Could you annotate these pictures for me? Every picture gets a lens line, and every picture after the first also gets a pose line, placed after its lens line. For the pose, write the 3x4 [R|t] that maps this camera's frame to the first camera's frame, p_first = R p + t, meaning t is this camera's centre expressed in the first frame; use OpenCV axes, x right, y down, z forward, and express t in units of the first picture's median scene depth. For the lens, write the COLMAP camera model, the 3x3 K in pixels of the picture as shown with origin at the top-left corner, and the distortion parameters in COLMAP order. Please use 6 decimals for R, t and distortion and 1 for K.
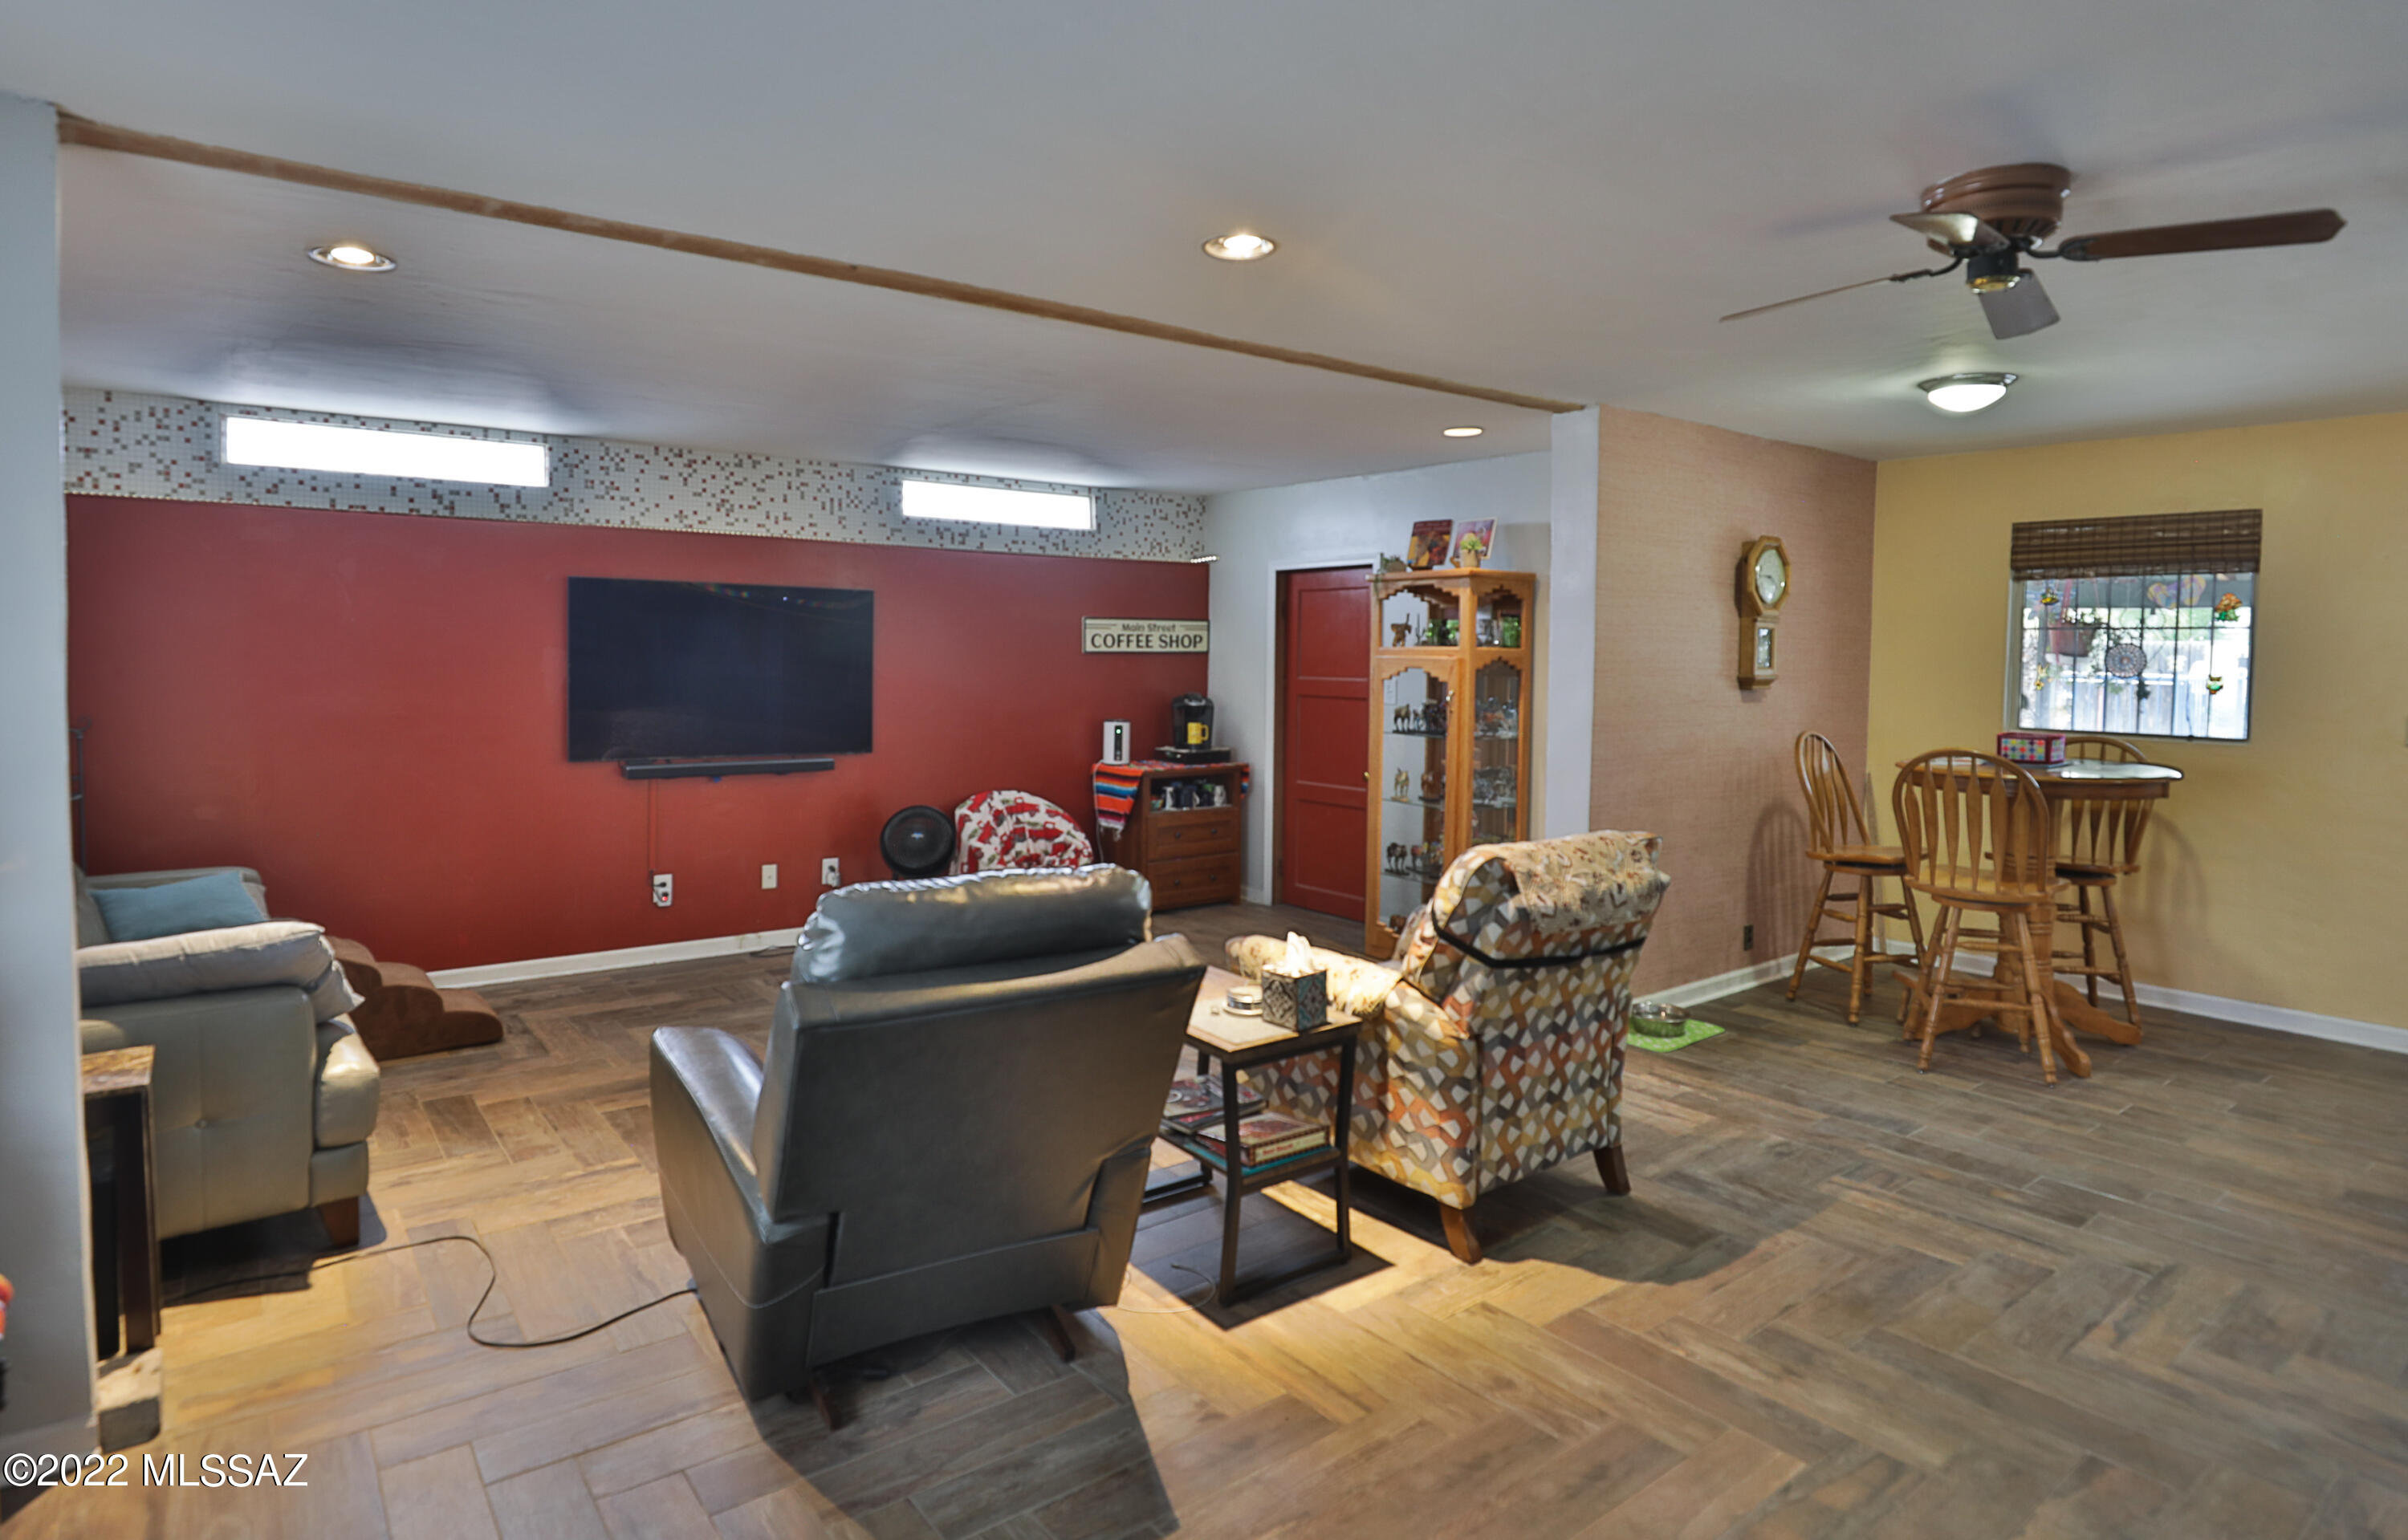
lens RADIAL K [[1290.1, 0, 1166.4], [0, 1290.1, 704.8], [0, 0, 1]] dist [-0.033387, 0.001425]
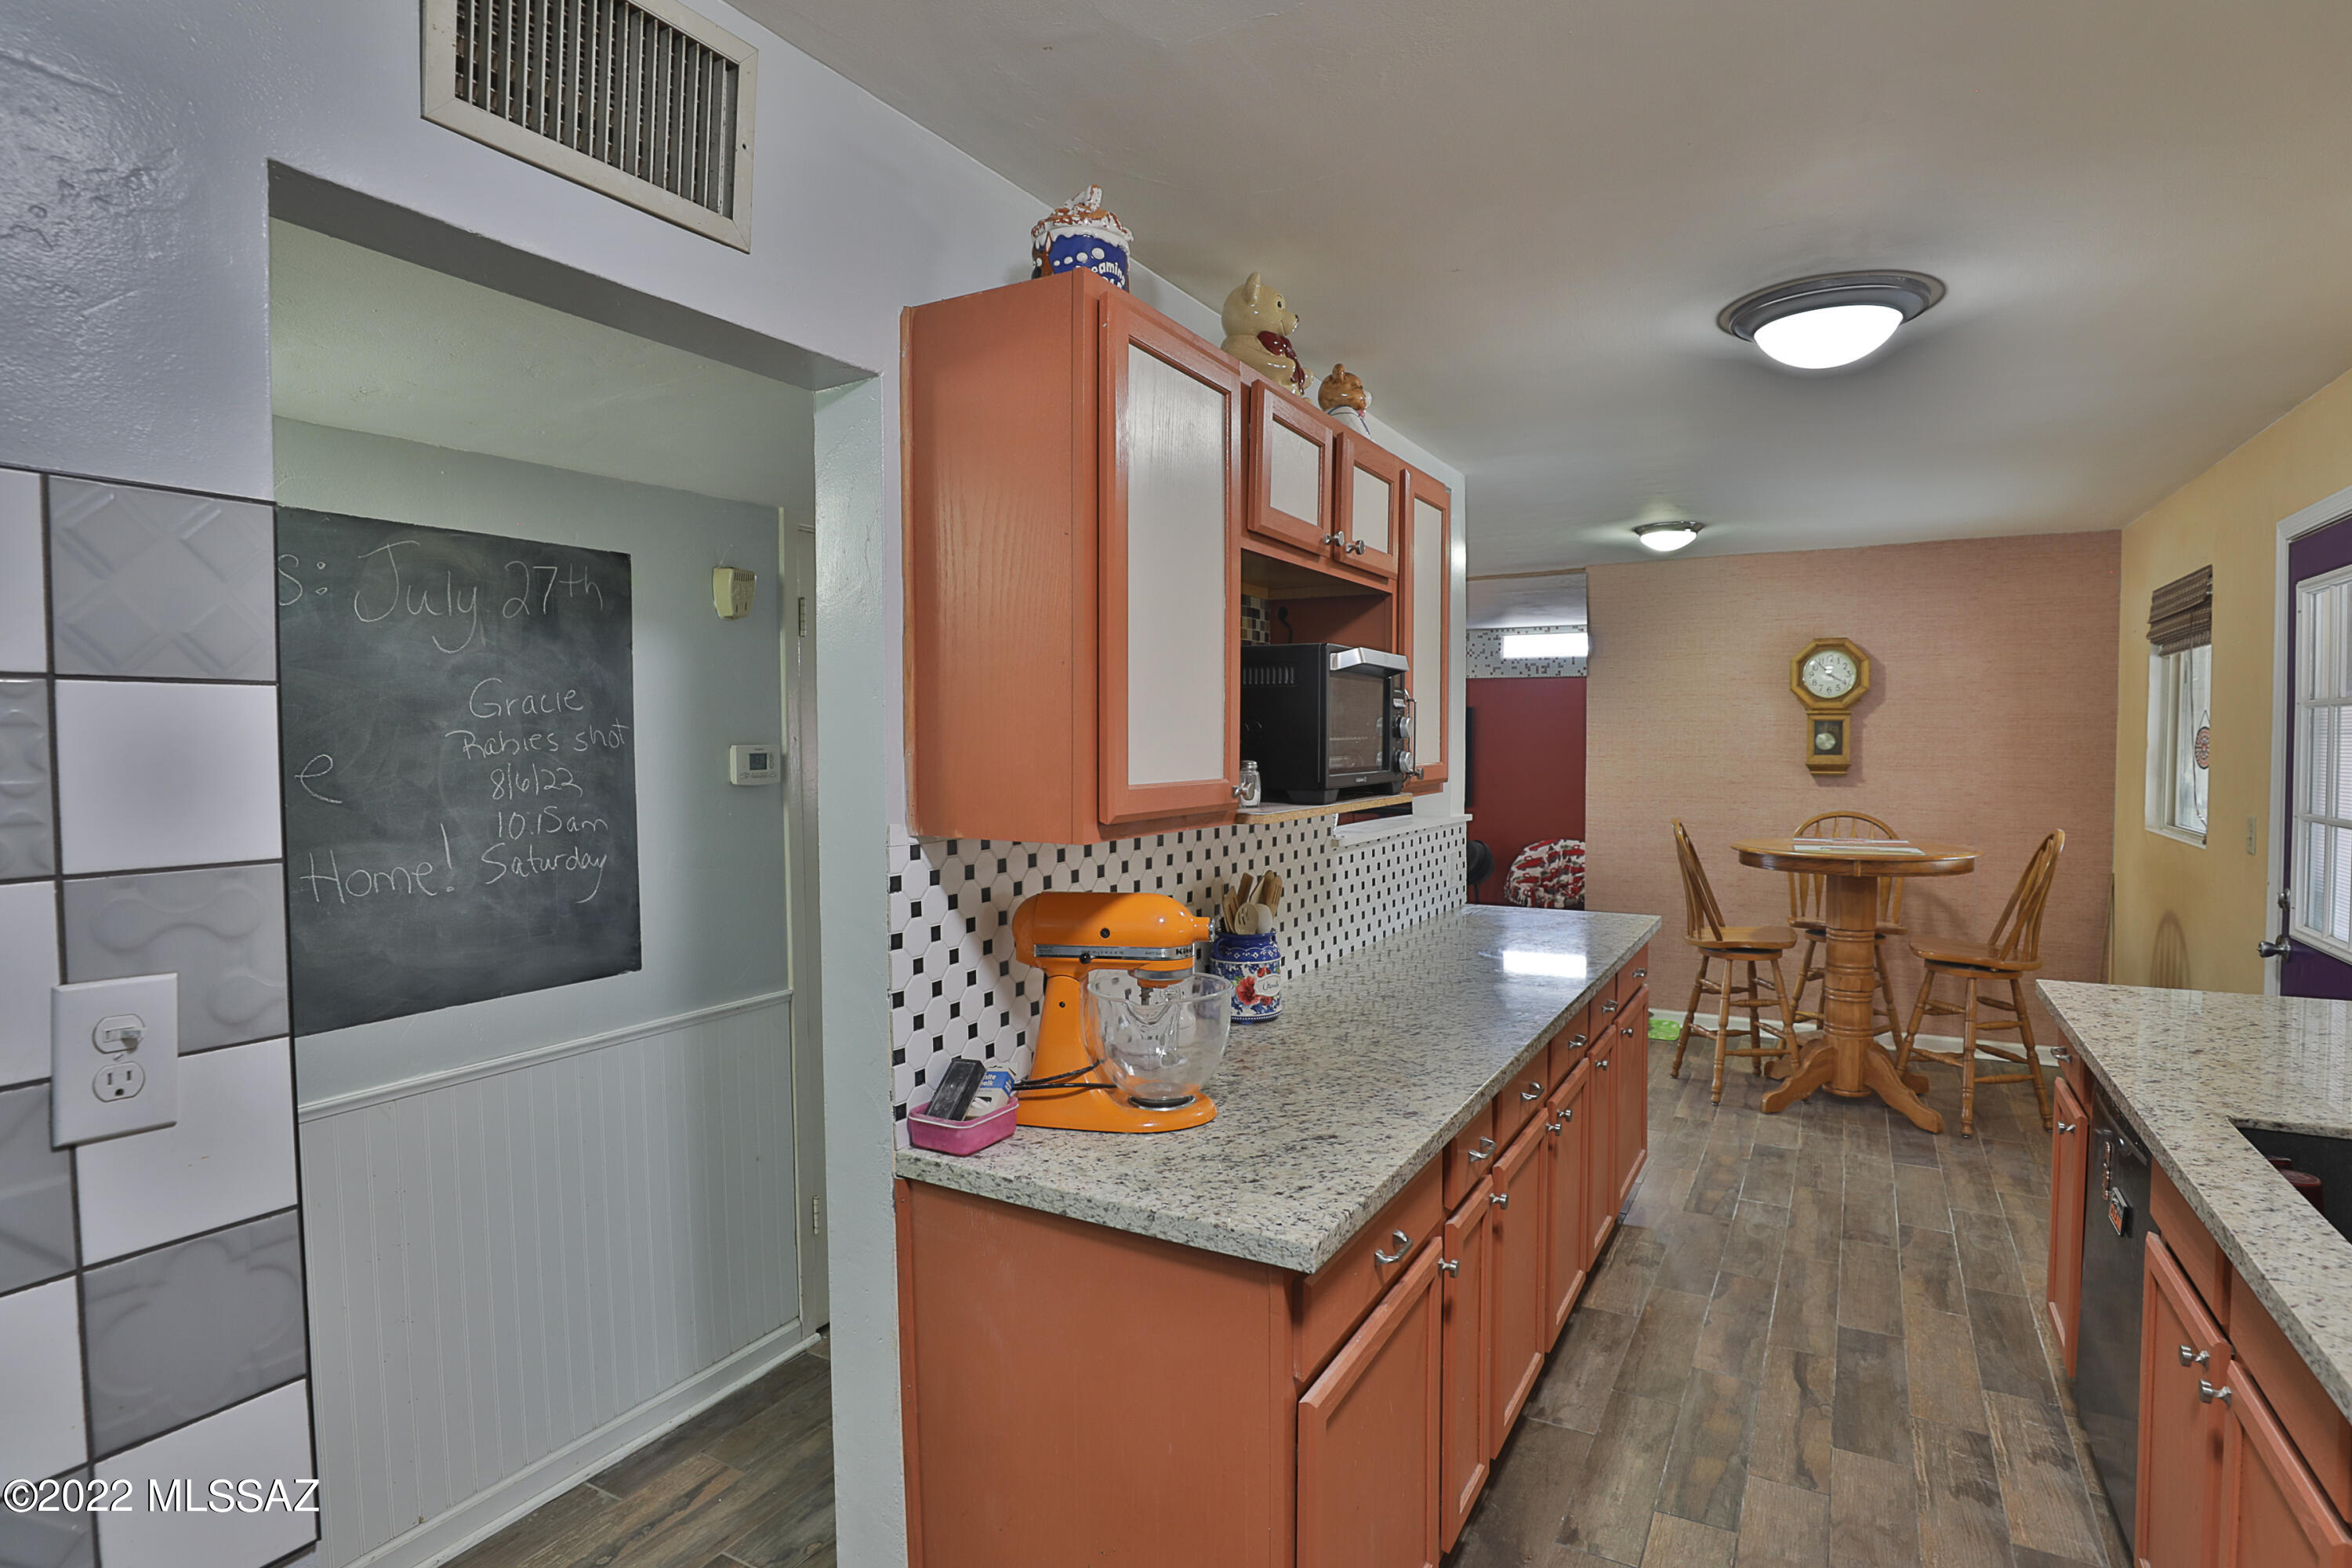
lens RADIAL K [[1200.6, 0, 1179.4], [0, 1200.6, 785.4], [0, 0, 1]] dist [-0.039488, 0.000658]
pose [[0.406060, 0.025526, -0.913490, 1.025613], [-0.034793, 0.999317, 0.012458, 0.003652], [0.913184, 0.026724, 0.406671, 0.053219]]
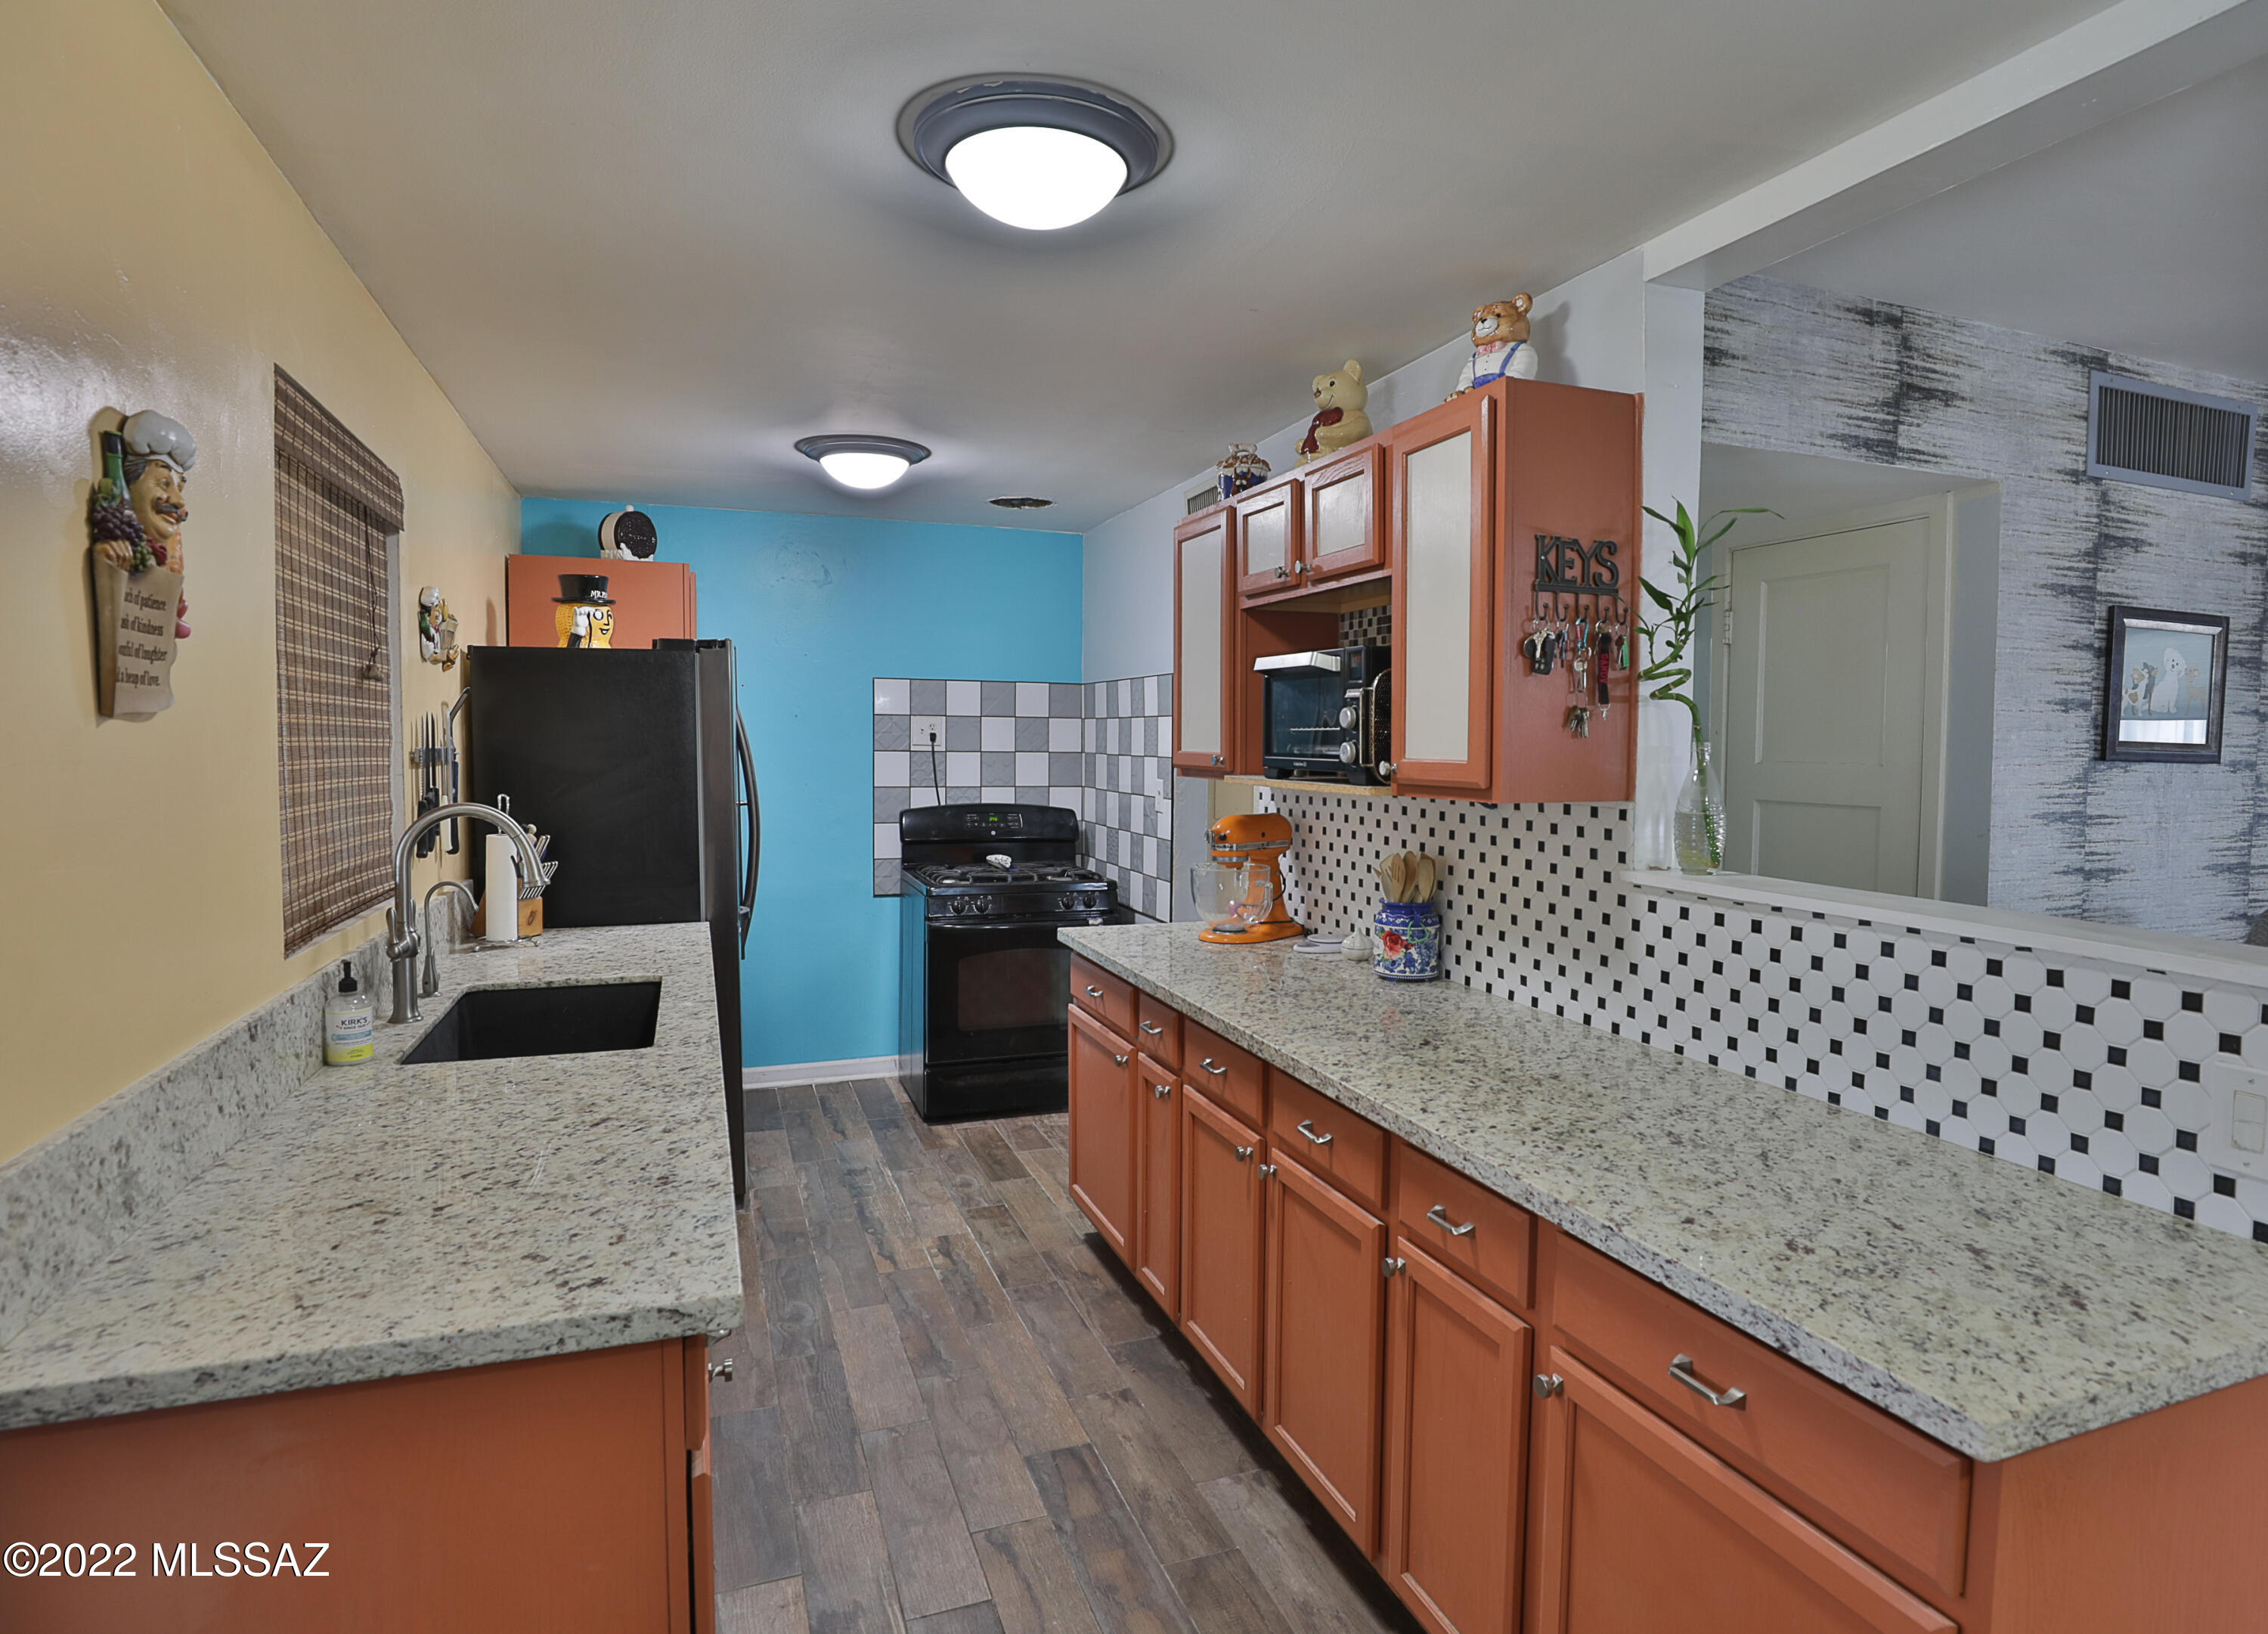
lens RADIAL K [[1238.9, 0, 1187.1], [0, 1238.9, 803.0], [0, 0, 1]] dist [-0.057609, 0.023233]
pose [[-0.964877, -0.032317, 0.260707, 0.635056], [-0.006146, 0.994910, 0.100583, -0.026843], [-0.262631, 0.095447, -0.960164, 0.694724]]
